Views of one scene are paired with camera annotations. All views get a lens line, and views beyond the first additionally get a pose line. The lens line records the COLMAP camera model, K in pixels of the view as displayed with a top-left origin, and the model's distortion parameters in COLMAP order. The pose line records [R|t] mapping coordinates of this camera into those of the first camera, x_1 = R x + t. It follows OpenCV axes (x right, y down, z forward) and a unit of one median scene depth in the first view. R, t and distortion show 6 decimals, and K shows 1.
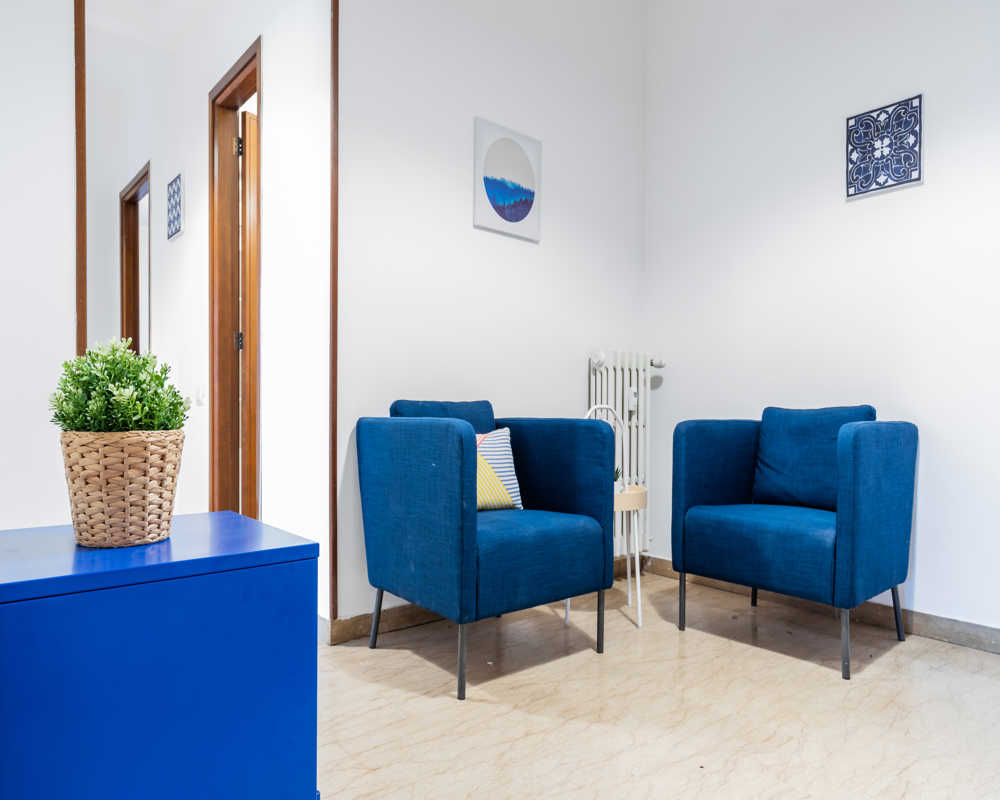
lens RADIAL K [[691.4, 0, 500.0], [0, 691.4, 400.0], [0, 0, 1]] dist [-0.001924, -0.003700]
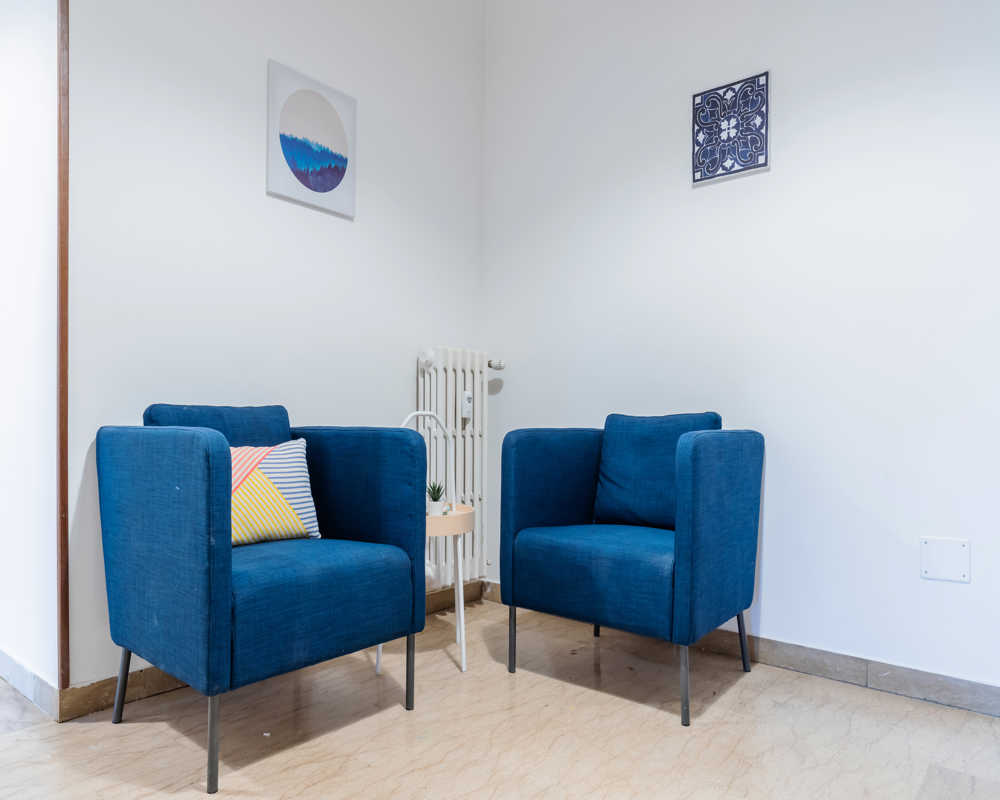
lens RADIAL K [[711.1, 0, 499.3], [0, 711.1, 404.4], [0, 0, 1]] dist [-0.001788, -0.002007]
pose [[0.985213, 0.004088, 0.171287, 0.097573], [-0.003424, 0.999985, -0.004175, 0.002358], [-0.171302, 0.003527, 0.985212, 0.131510]]
